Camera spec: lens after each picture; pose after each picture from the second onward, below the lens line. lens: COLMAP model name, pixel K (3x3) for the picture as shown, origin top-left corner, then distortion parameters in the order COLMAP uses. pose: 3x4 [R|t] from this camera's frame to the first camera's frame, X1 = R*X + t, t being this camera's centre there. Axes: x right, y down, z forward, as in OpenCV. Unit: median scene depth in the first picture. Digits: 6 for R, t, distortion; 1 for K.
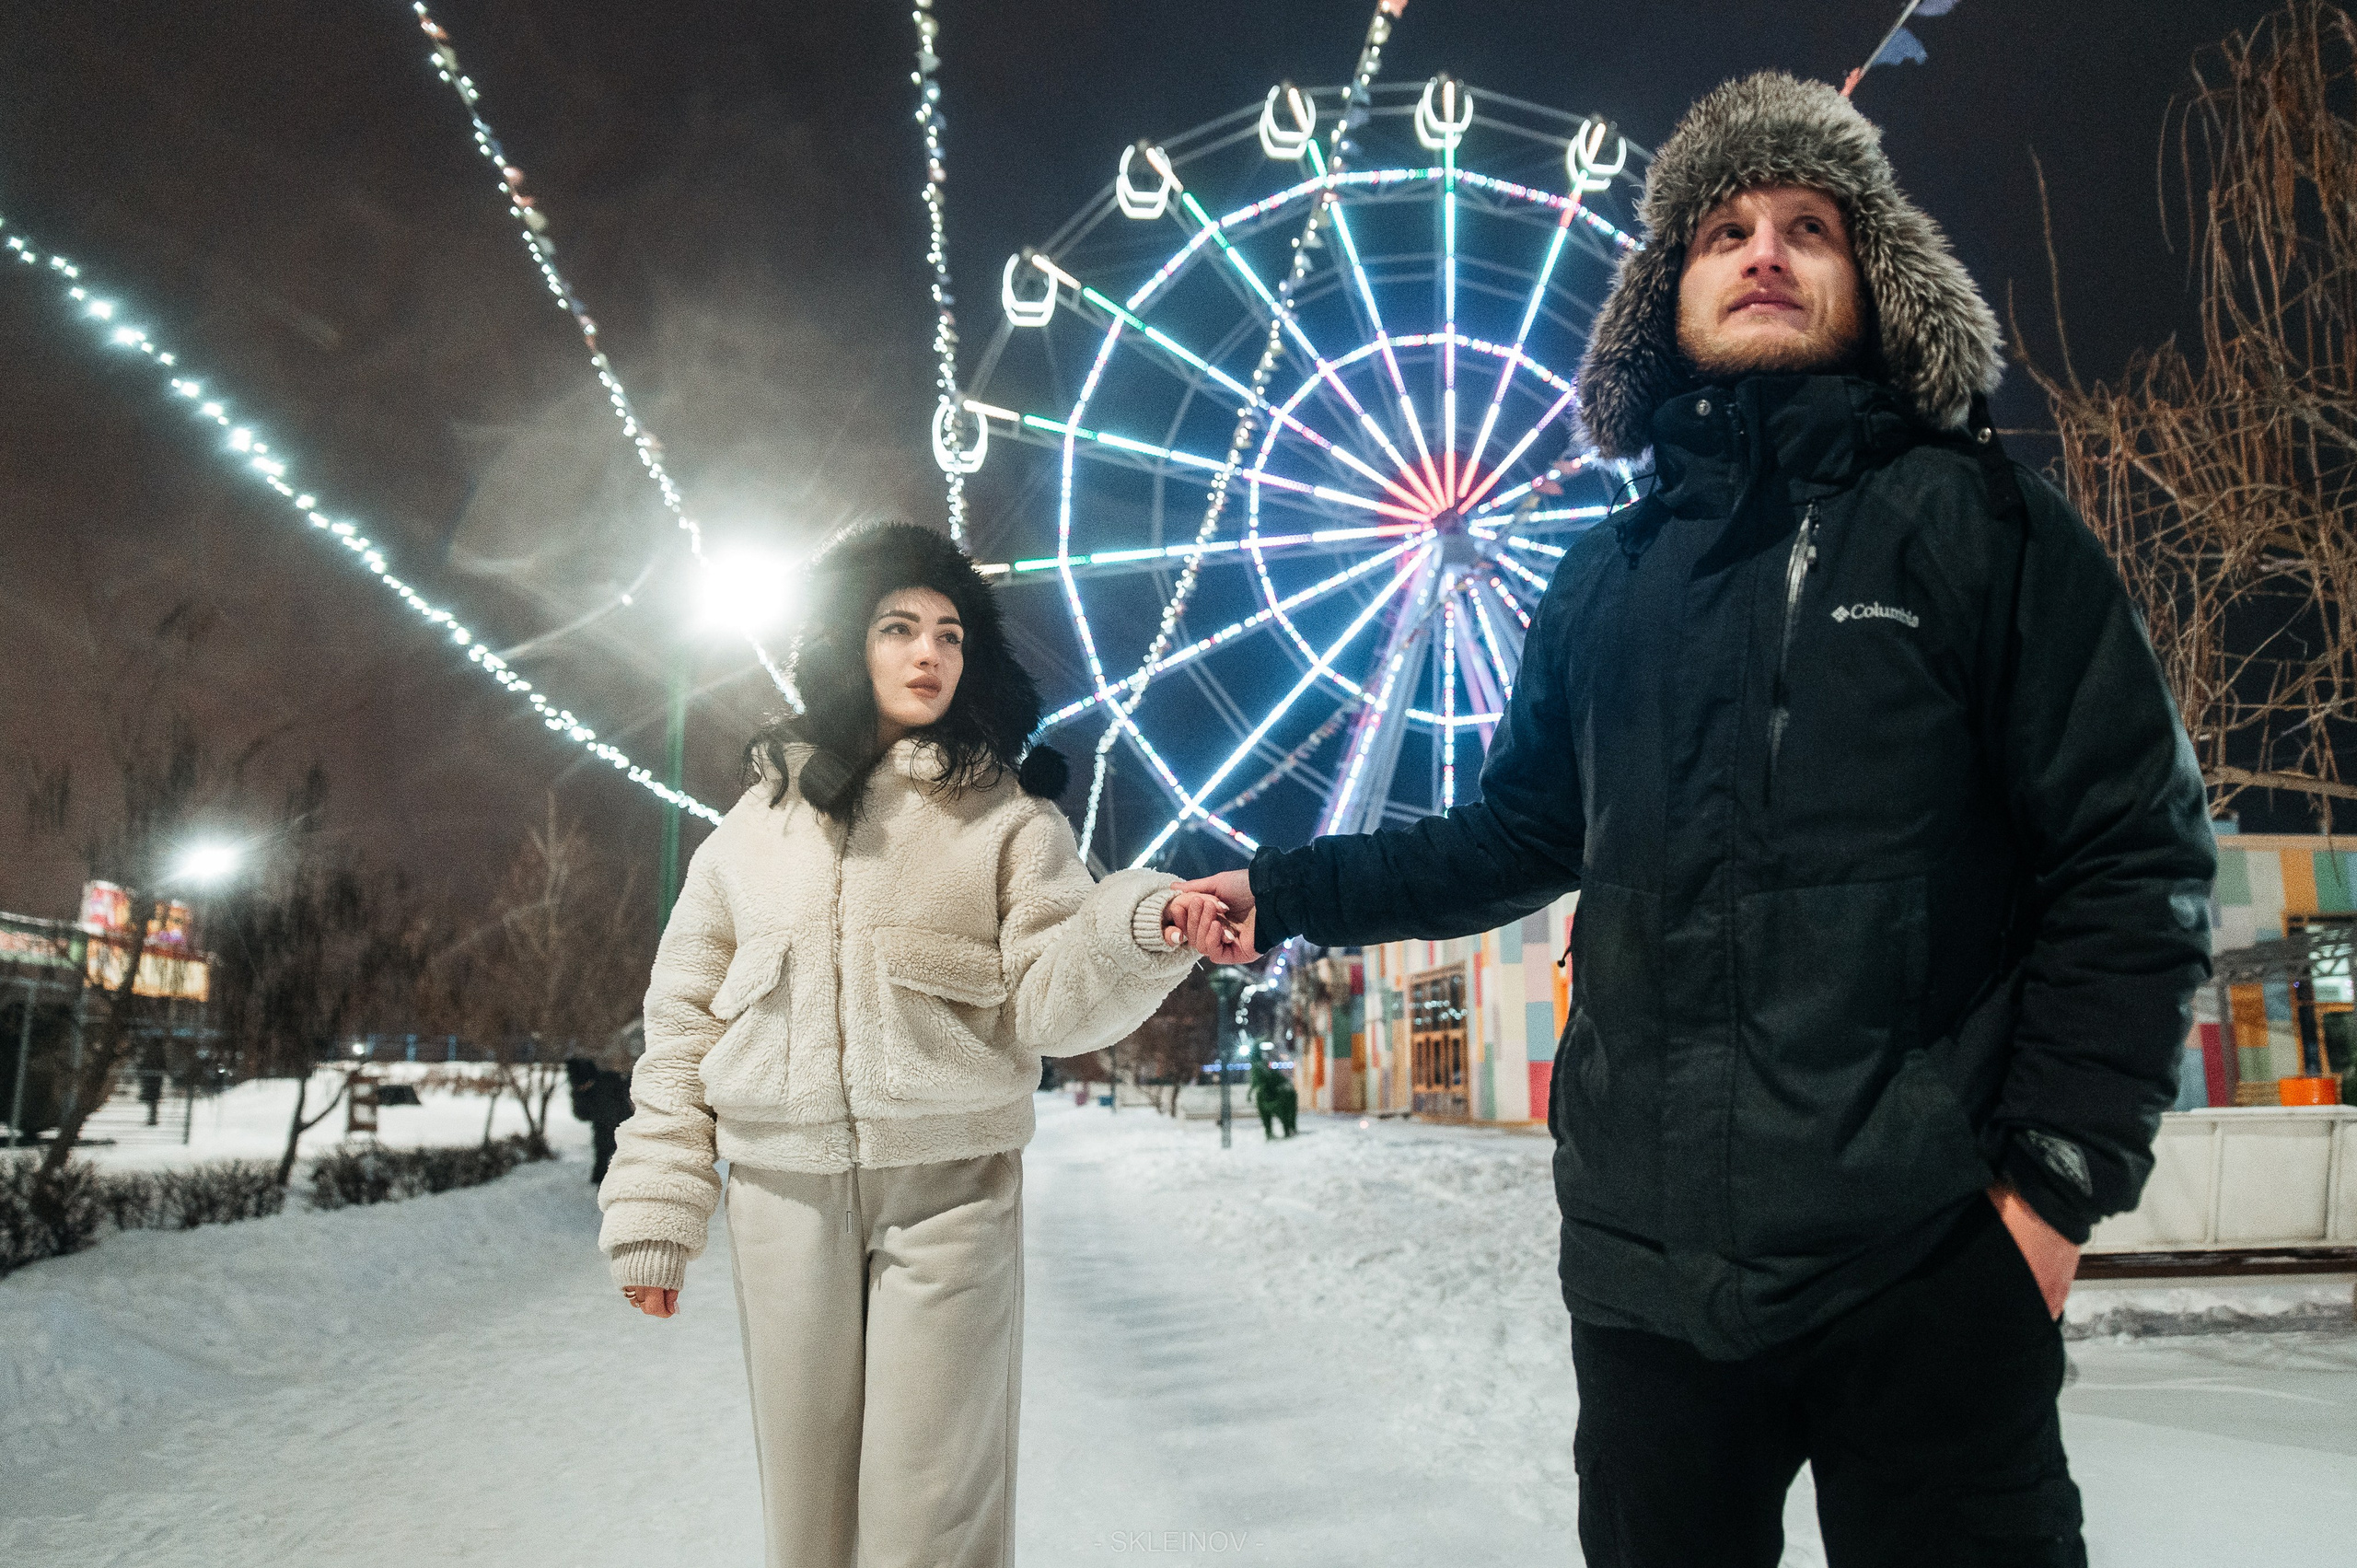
lens RADIAL K [[1629.7, 0, 1178.3], [0, 1629.7, 788.2], [0, 0, 1]] dist [-0.086409, 0.054704]
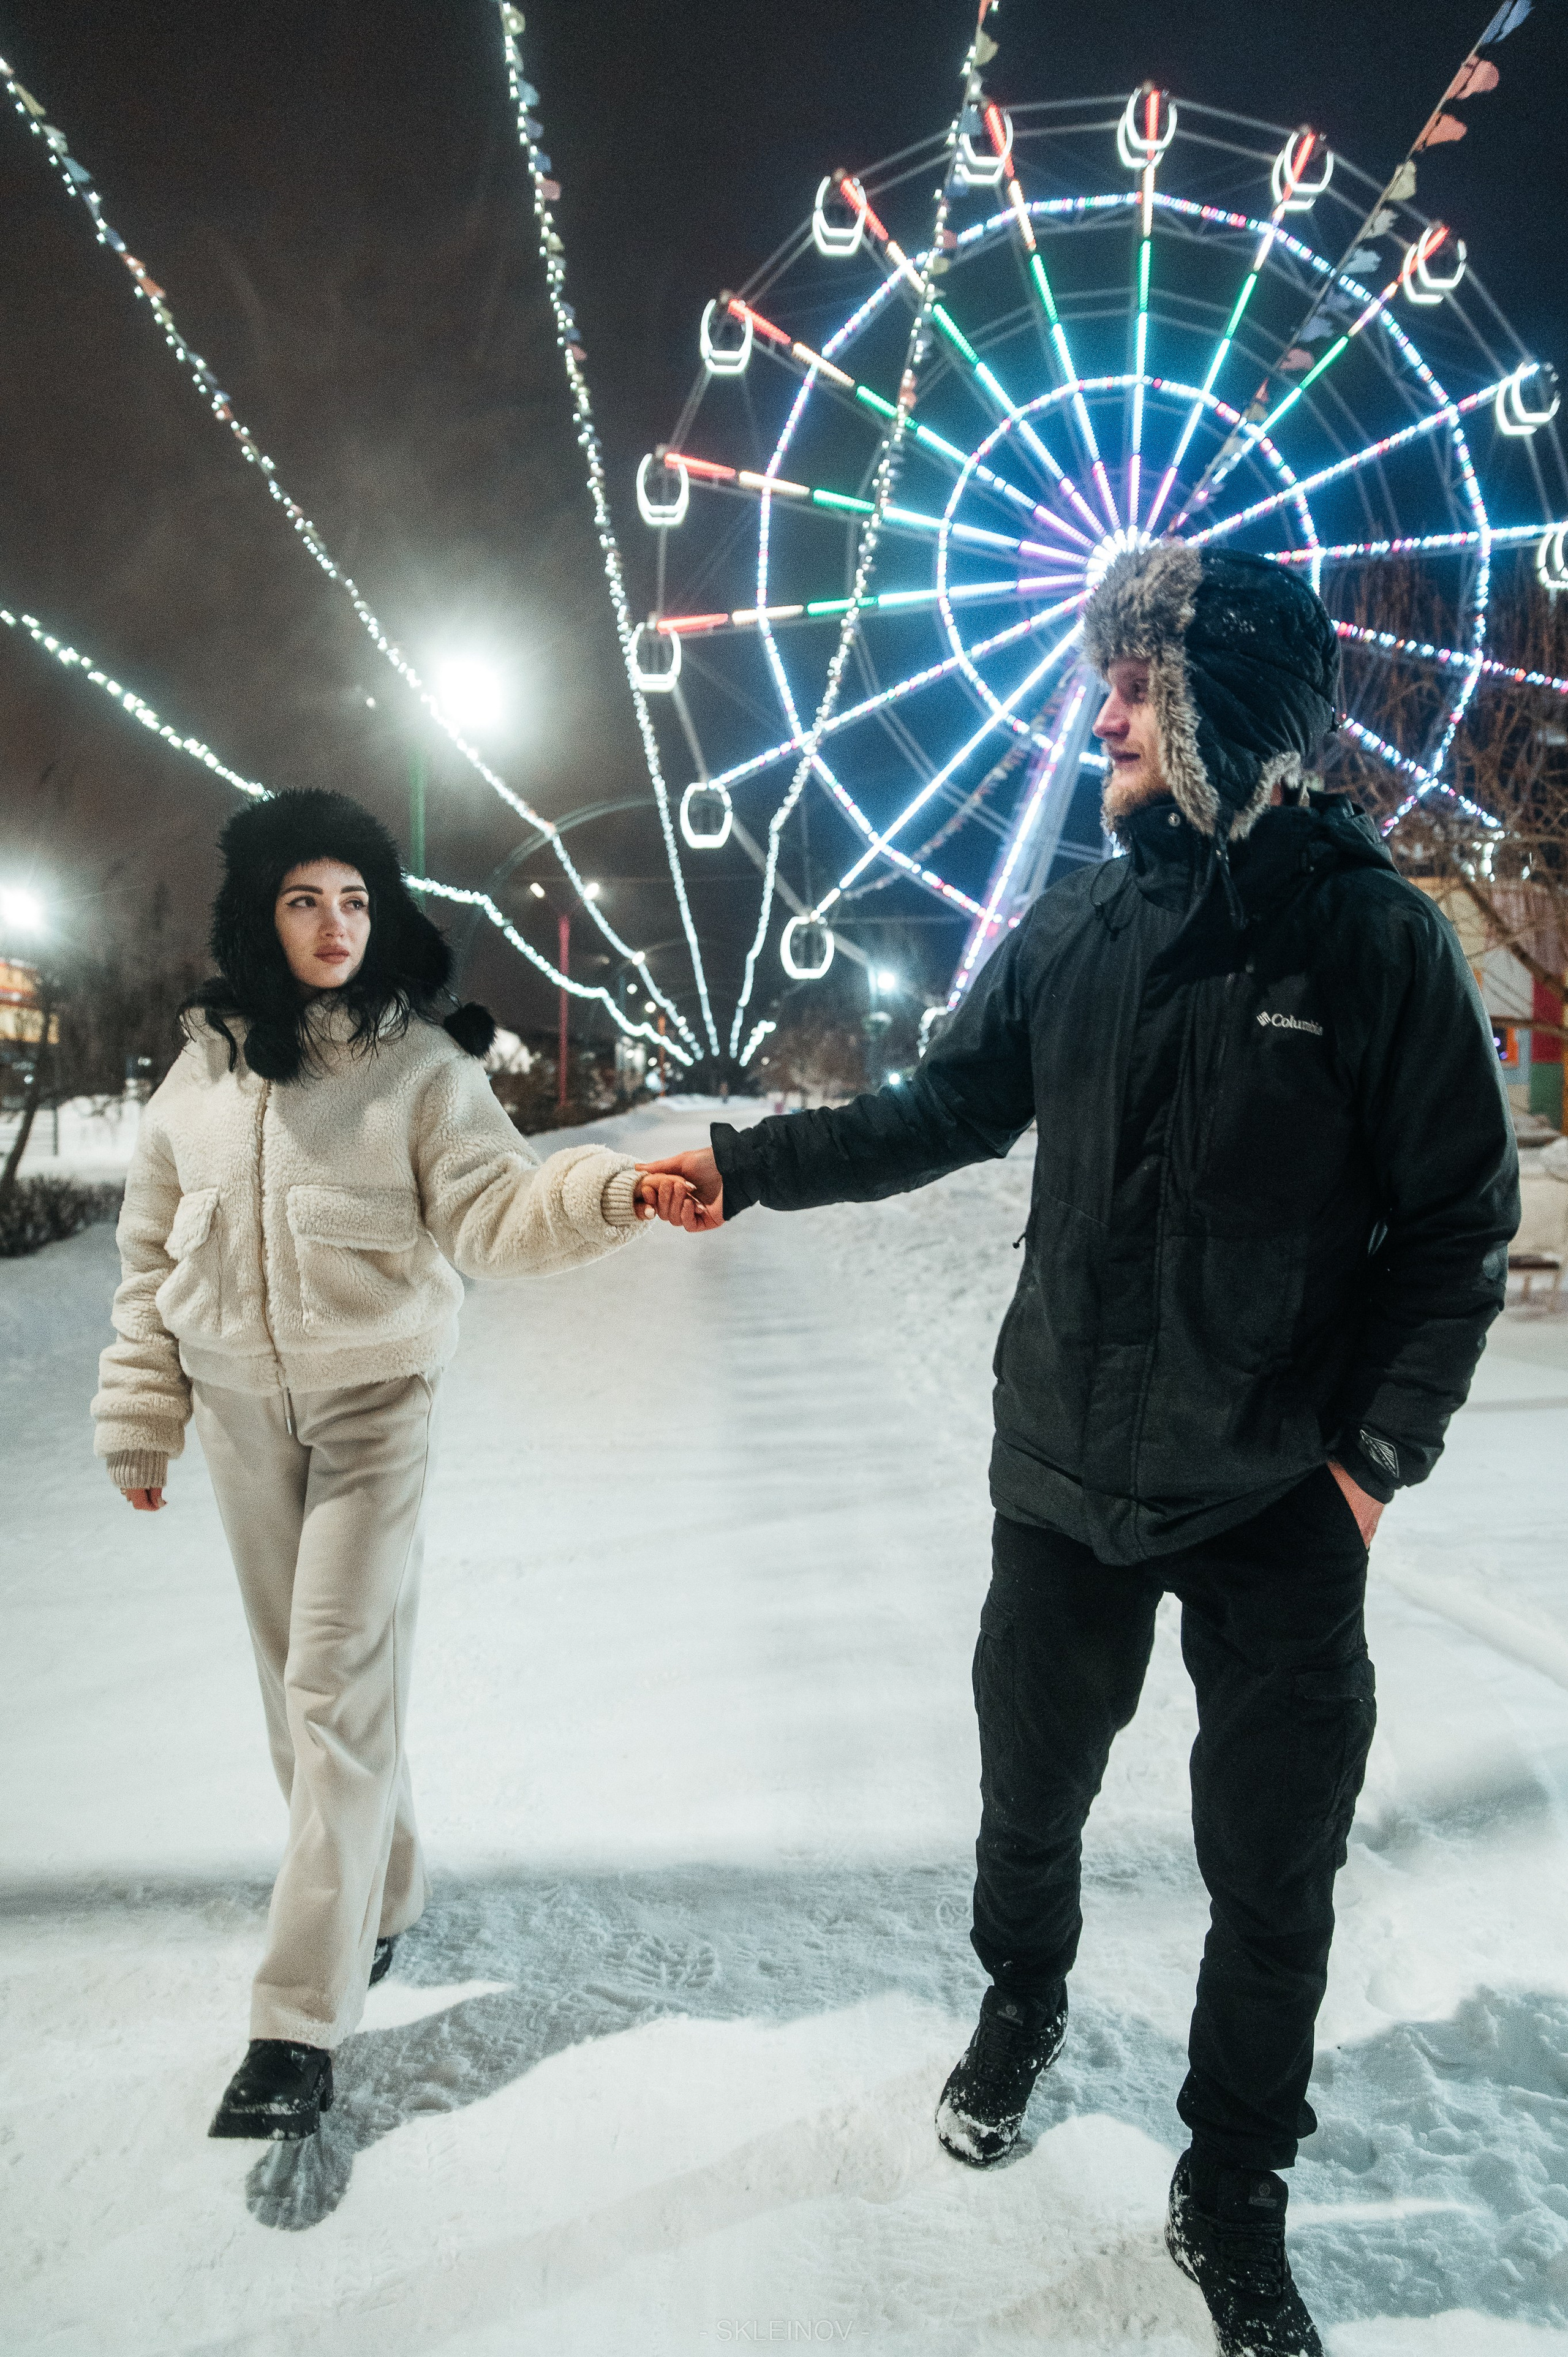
lens RADIAL K [[1512.2, 0, 778.0], [0, 1512.2, 1163.8], [0, 0, 1]] dist [-0.055037, 0.019054]
pose [[0.997656, 0.013730, -0.067044, 0.011015], [0.001942, 0.973595, 0.228276, -0.011802], [0.068408, -0.227871, 0.971285, -0.040303]]
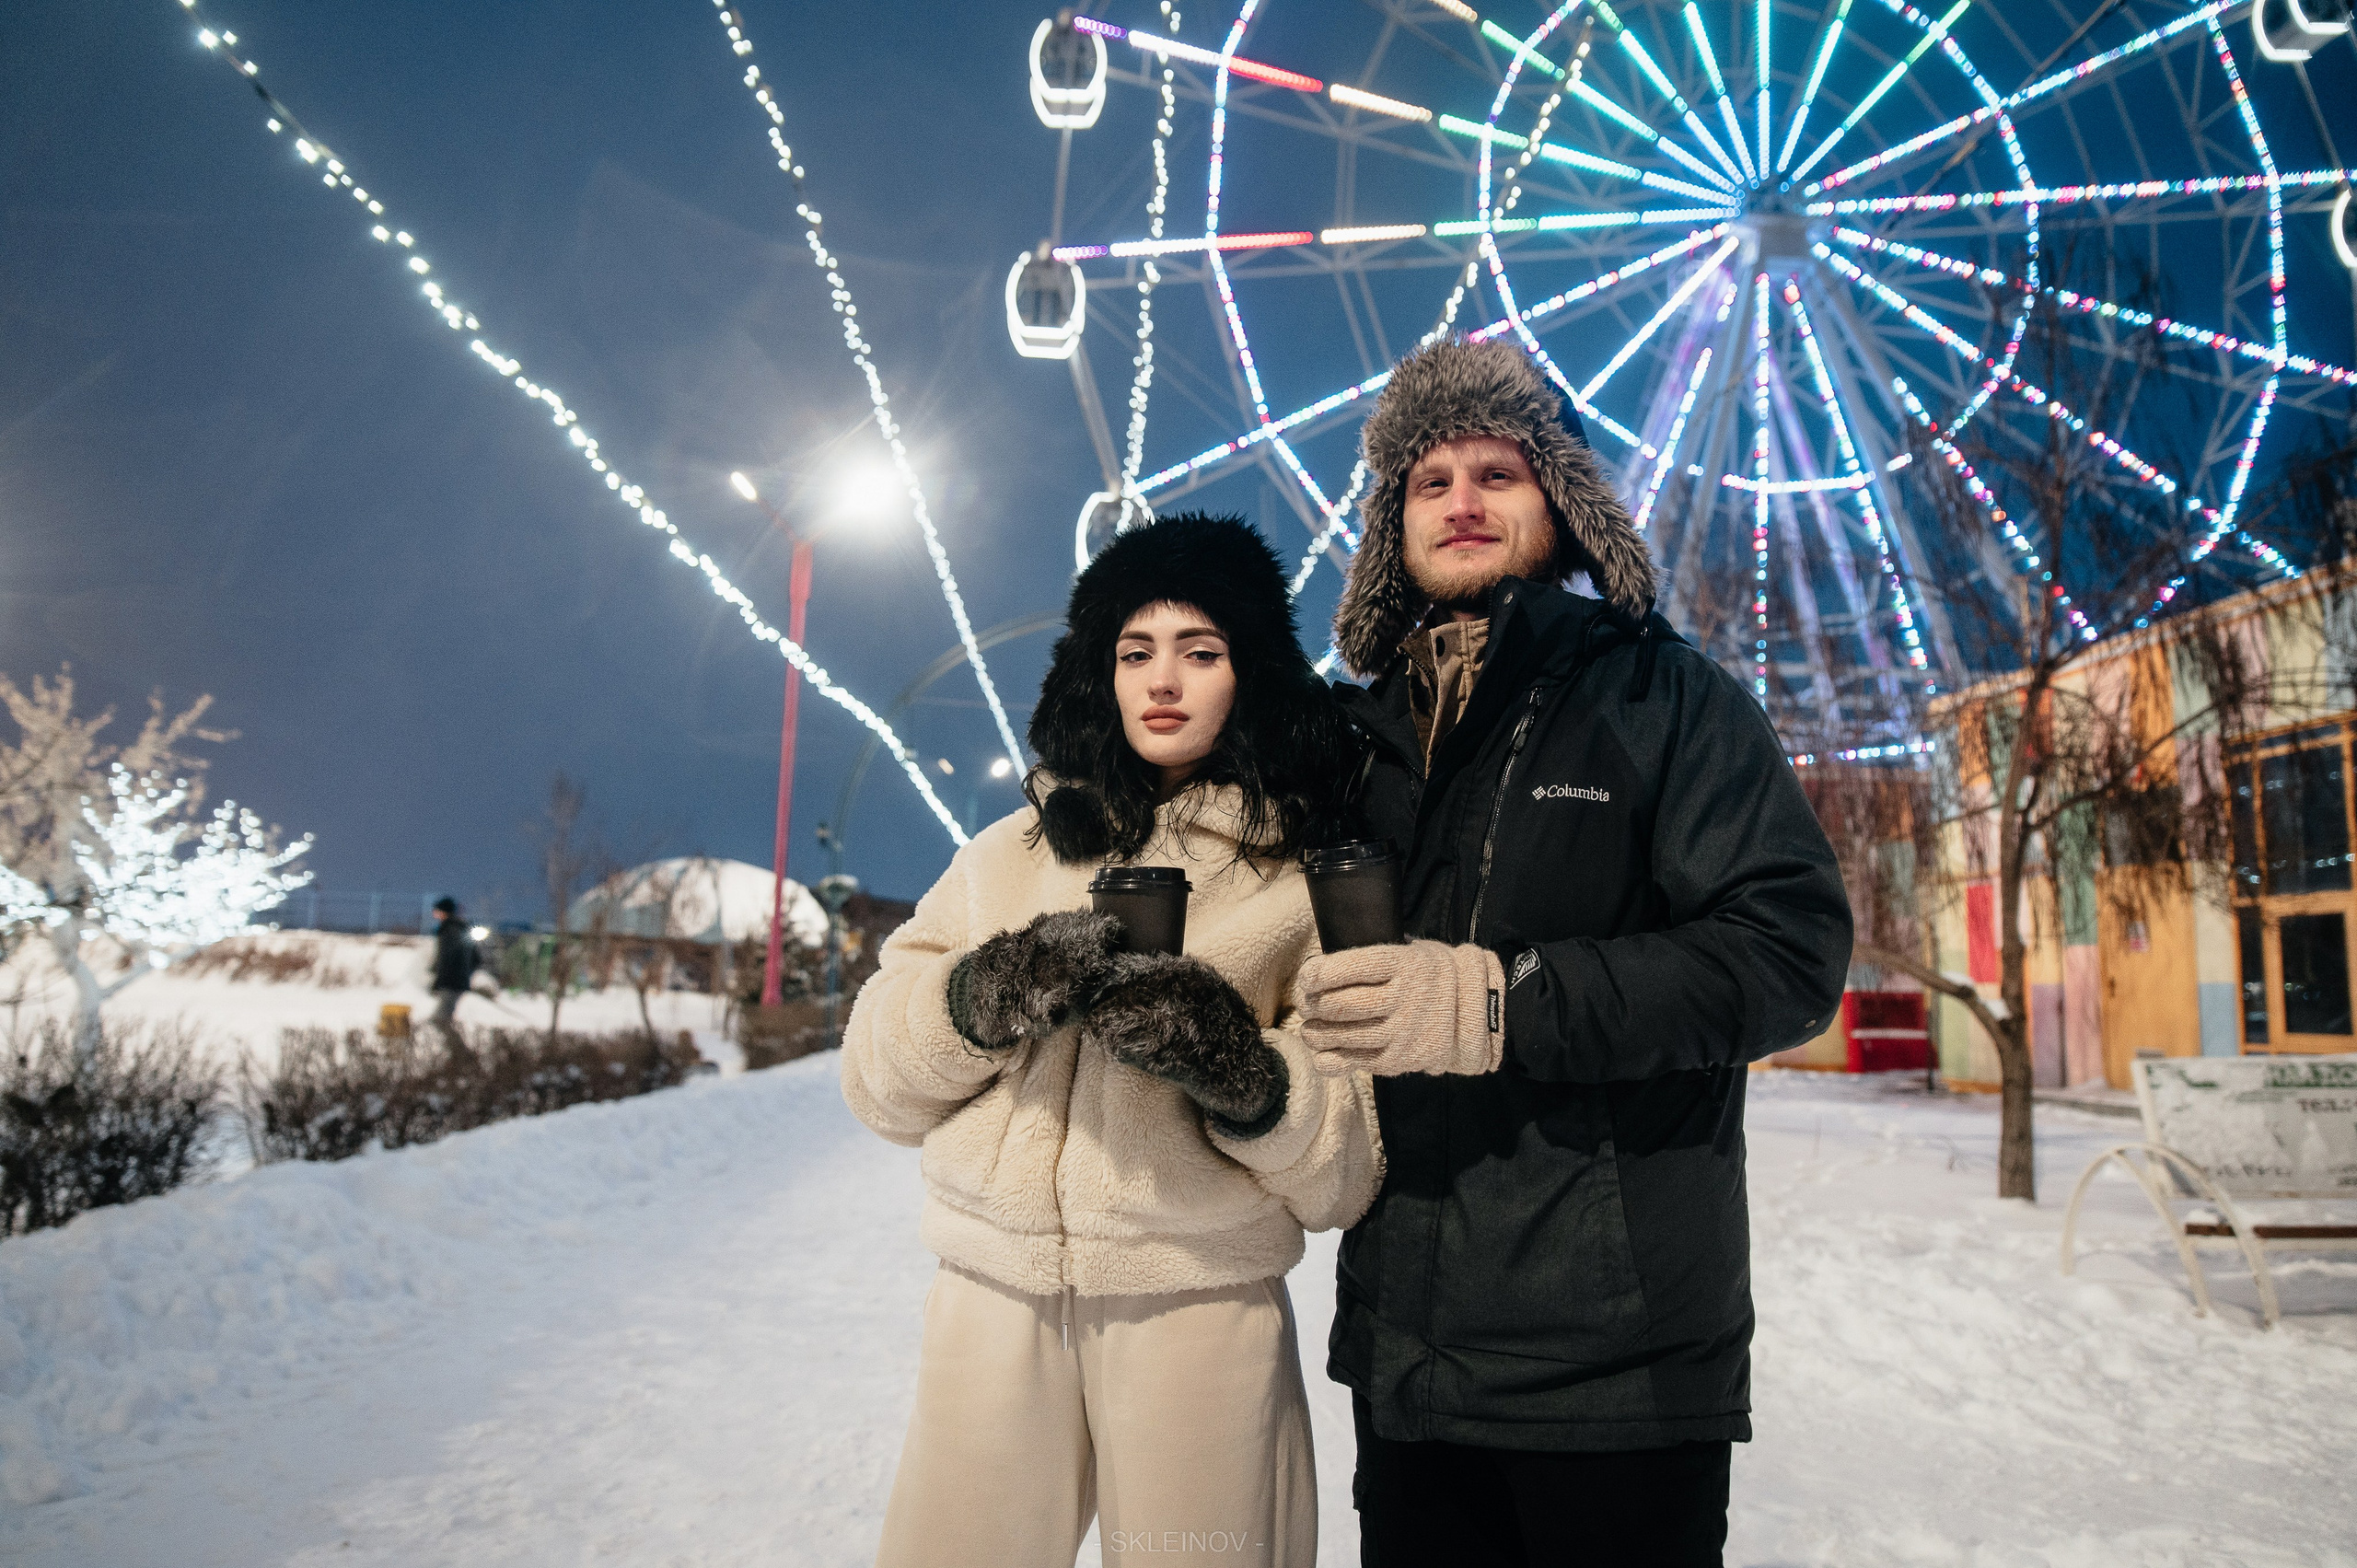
lens RADIAL K [[1629.7, 0, 1167.7], [0, 1629.7, 742.1], [0, 0, 1]] dist [-0.086409, 0.054704]
pose [[0.997556, 0.025373, -0.065105, -0.038242], [-0.023760, 0.999394, 0.025427, 0.056000], [0.065711, -0.023818, 0.997554, 0.295474]]
